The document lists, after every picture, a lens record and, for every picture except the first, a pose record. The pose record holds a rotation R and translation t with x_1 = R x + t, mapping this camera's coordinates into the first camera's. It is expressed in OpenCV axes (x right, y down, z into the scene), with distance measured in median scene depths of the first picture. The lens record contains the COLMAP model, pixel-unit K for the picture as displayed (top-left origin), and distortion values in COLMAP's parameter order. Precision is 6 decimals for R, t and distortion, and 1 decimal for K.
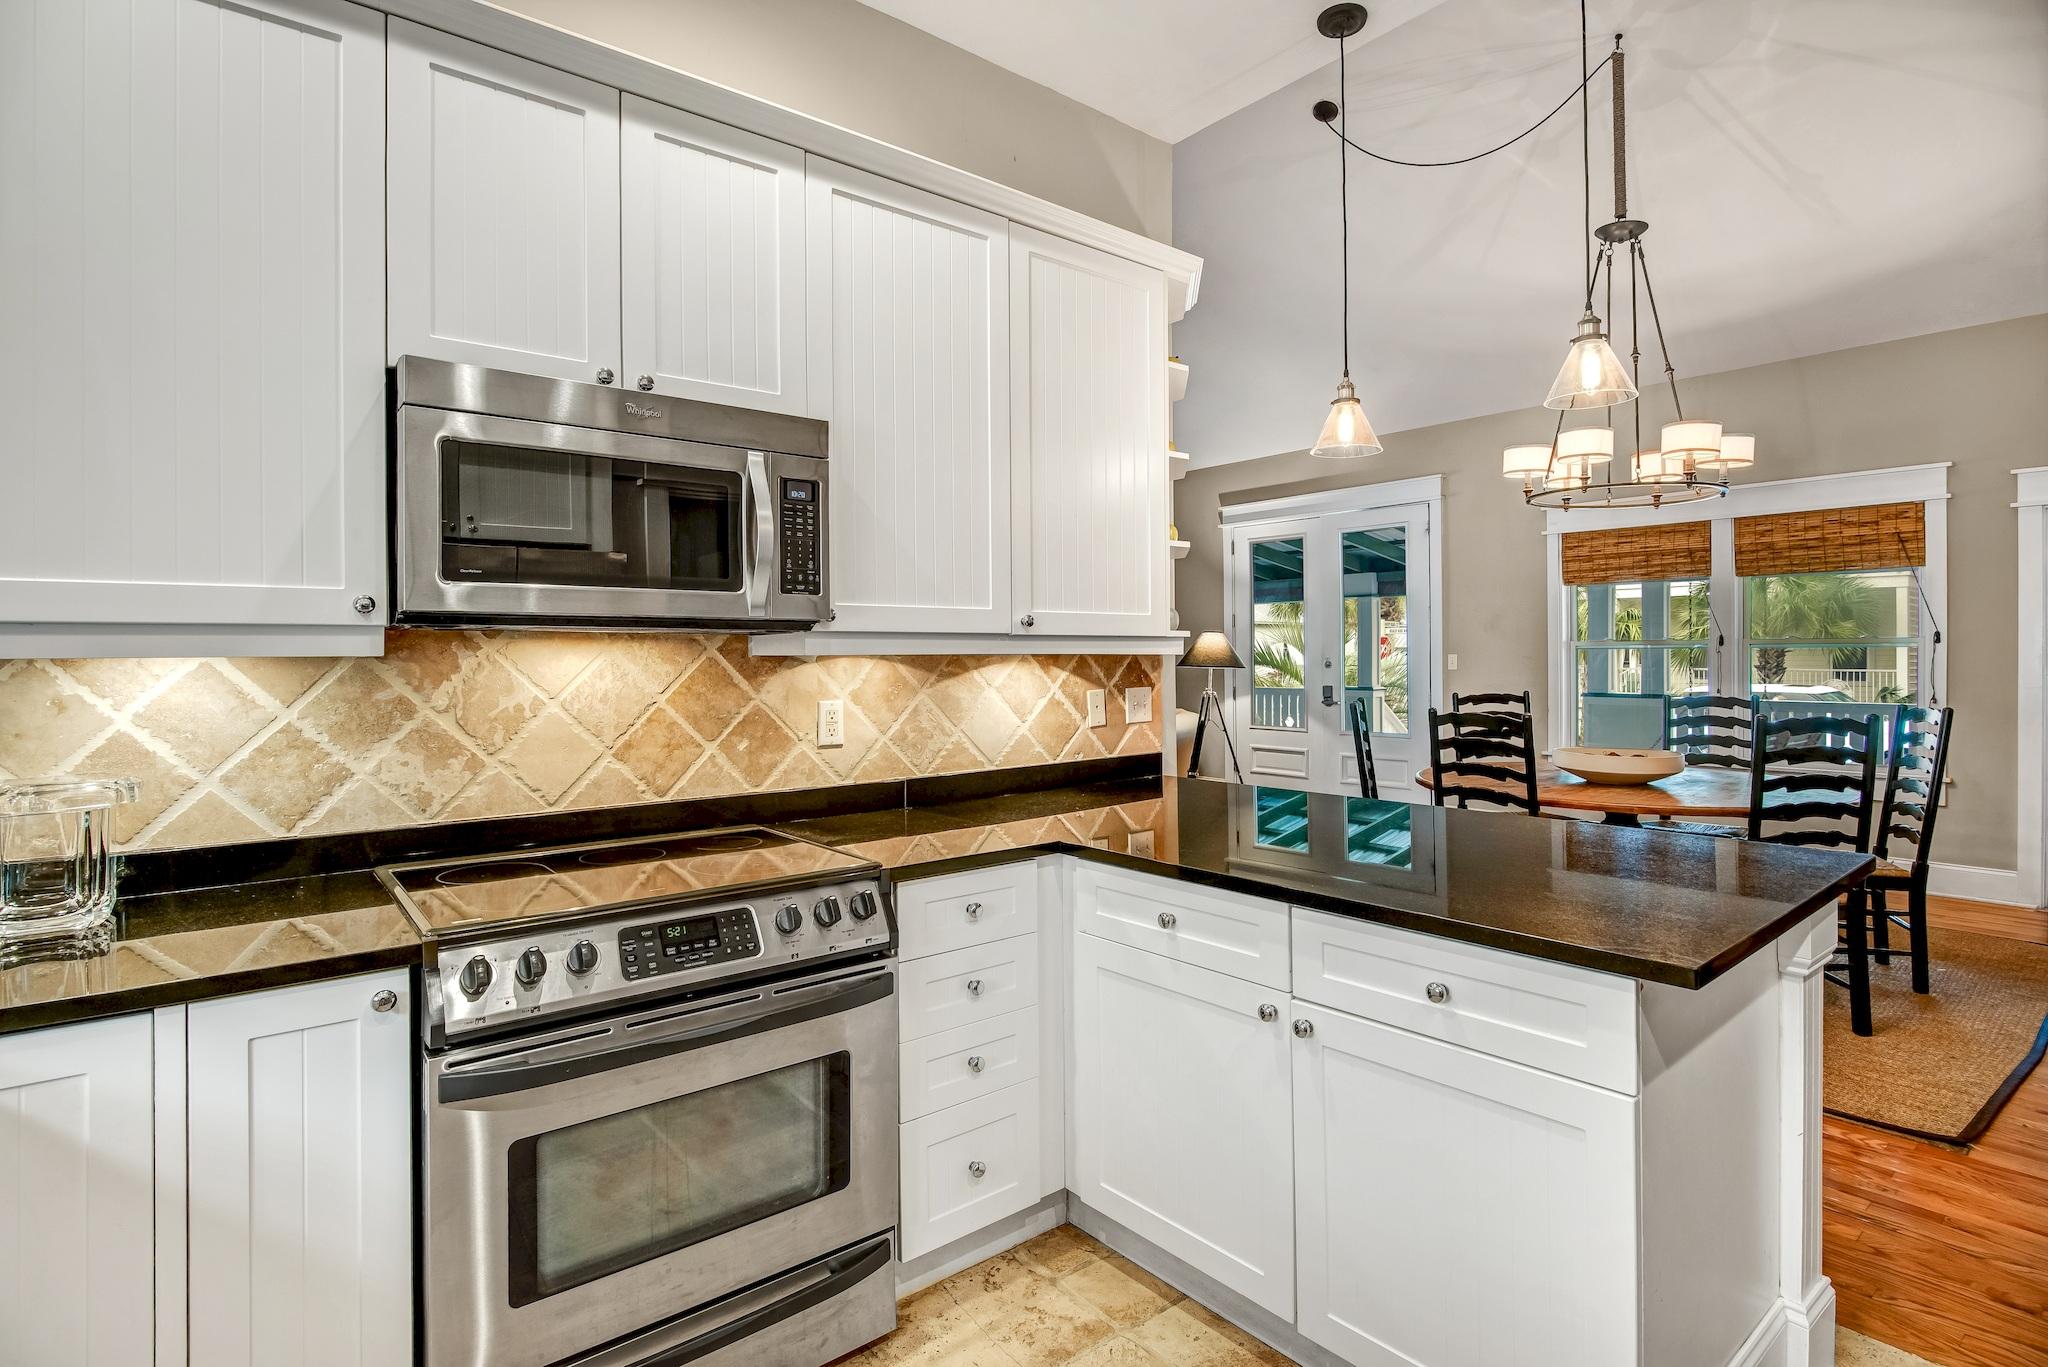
lens RADIAL K [[1007.0, 0, 1037.6], [0, 1007.0, 661.0], [0, 0, 1]] dist [-0.004351, -0.000181]
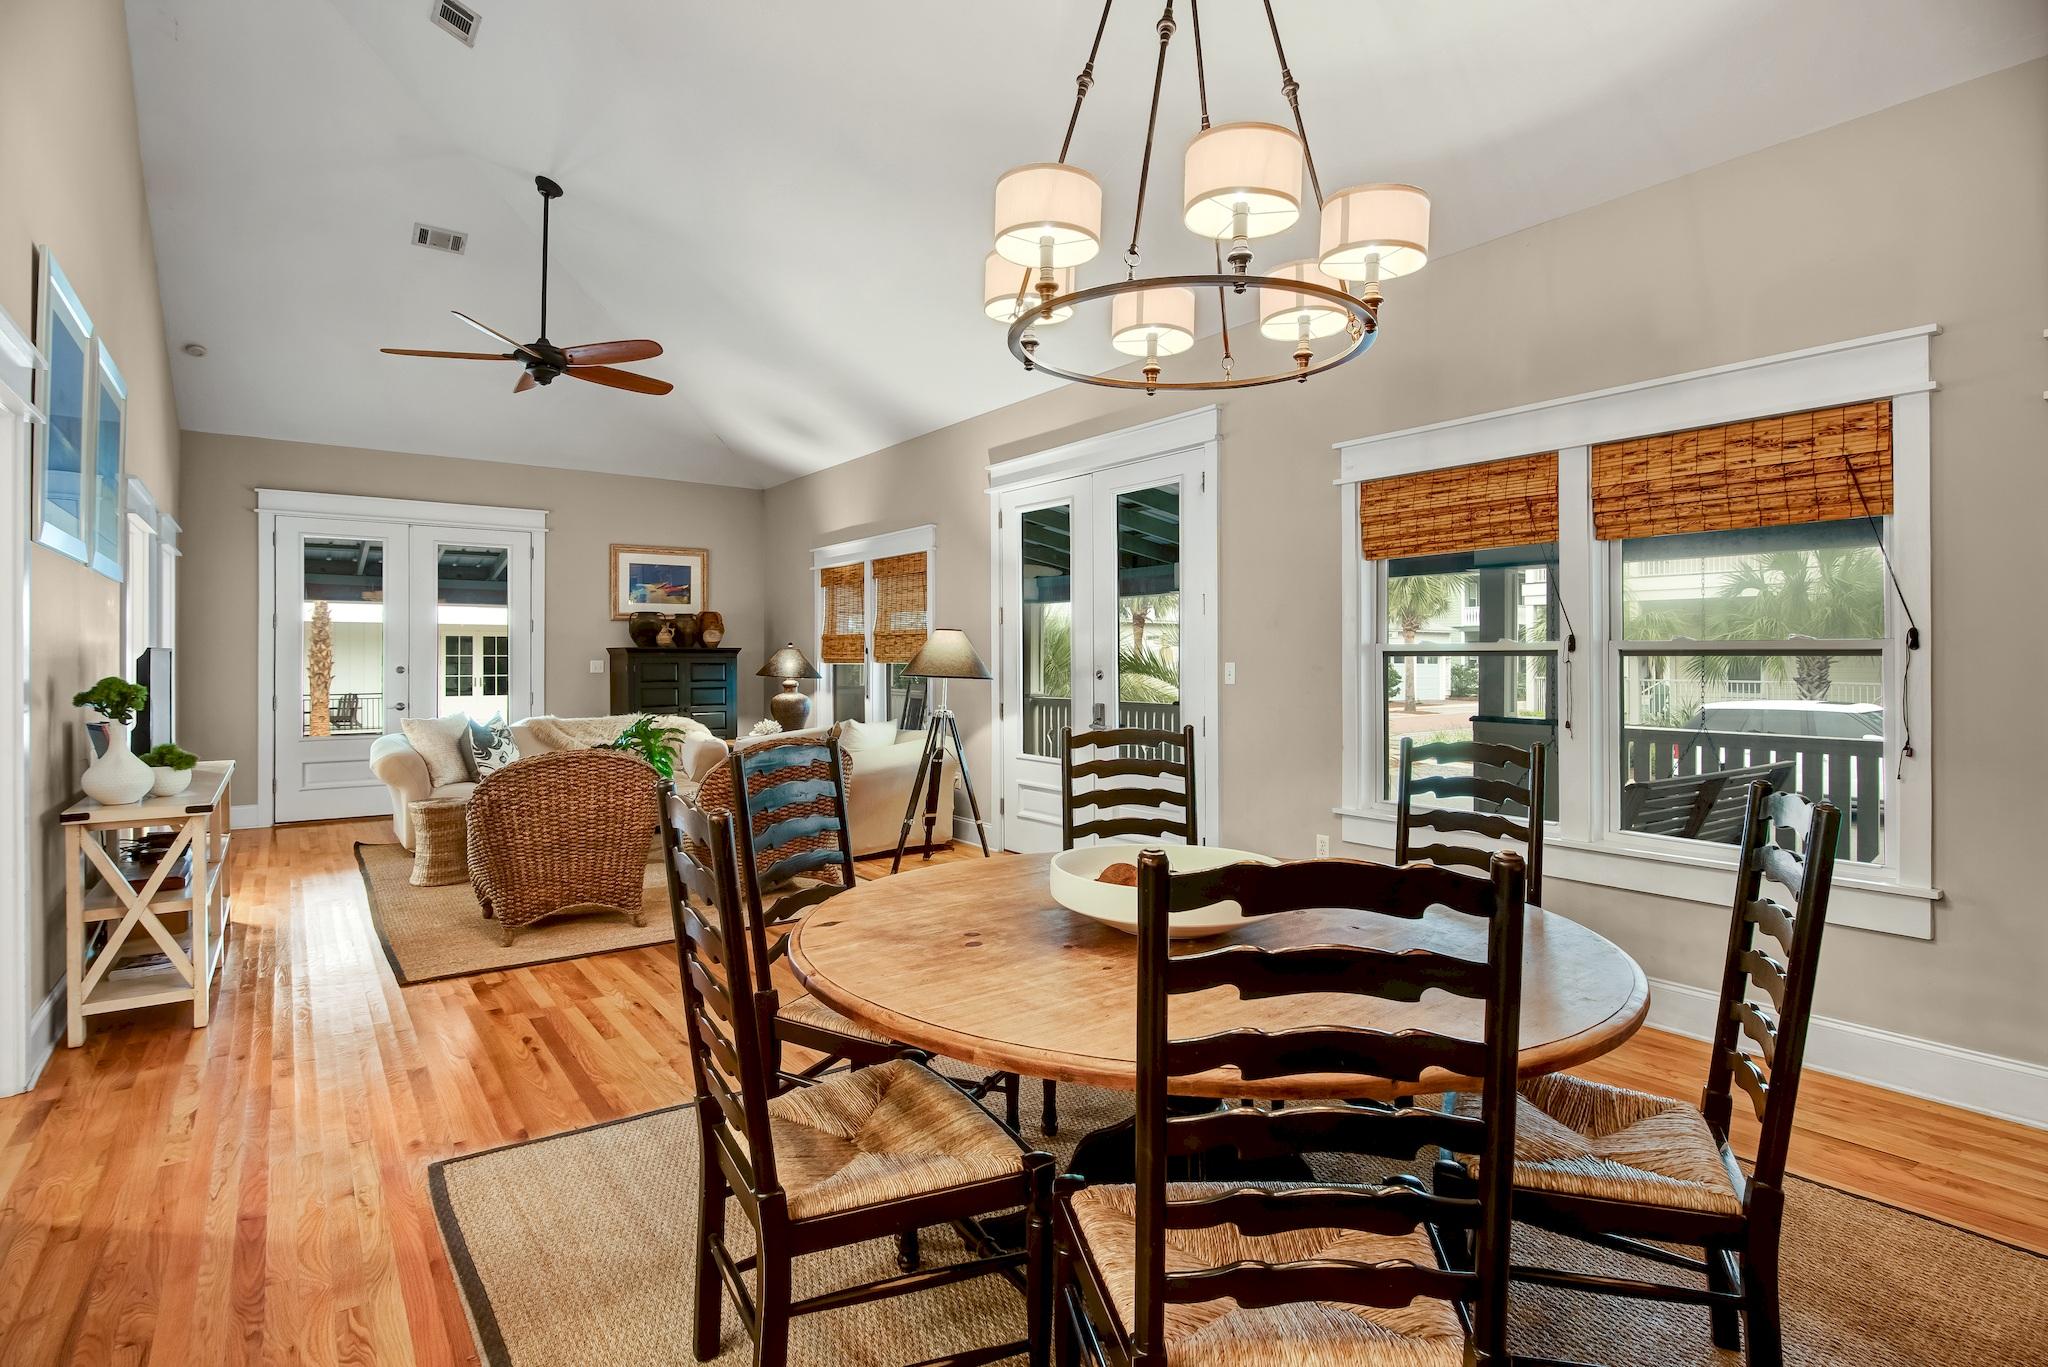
lens RADIAL K [[1007.0, 0, 1037.6], [0, 1007.0, 661.0], [0, 0, 1]] dist [-0.004351, -0.000181]
pose [[0.998216, 0.007035, -0.059295, 0.379604], [-0.007270, 0.999967, -0.003749, -0.004806], [0.059266, 0.004174, 0.998233, 0.353157]]
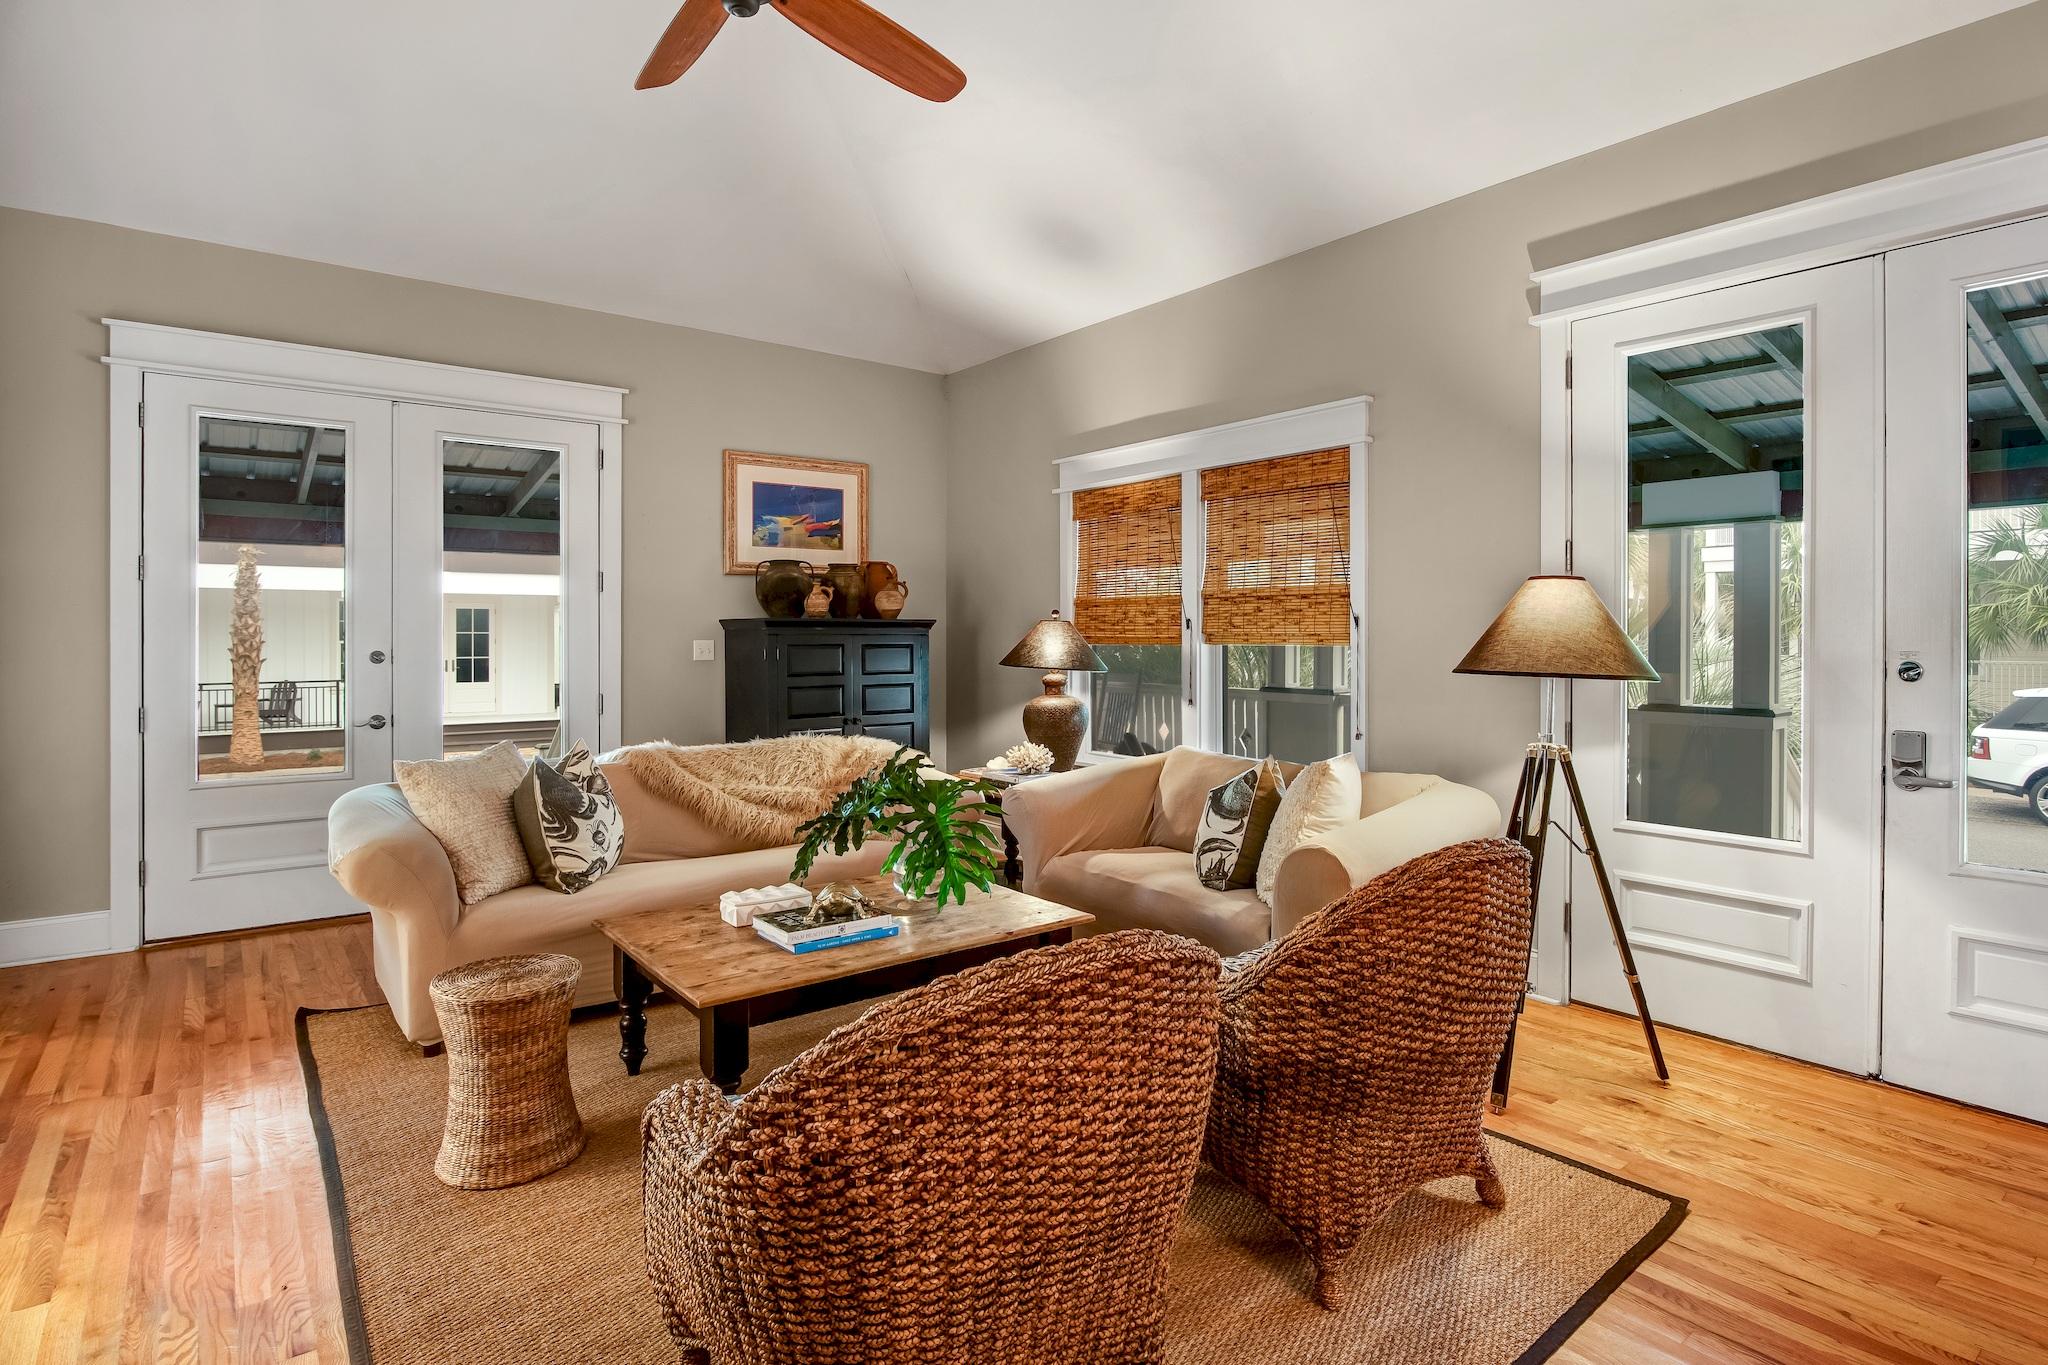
lens RADIAL K [[1078.4, 0, 1102.1], [0, 1078.4, 639.3], [0, 0, 1]] dist [-0.011895, -0.000297]
pose [[0.999949, 0.006088, -0.008019, 0.018839], [-0.006111, 0.999977, -0.002782, -0.006685], [0.008002, 0.002831, 0.999964, 0.818635]]
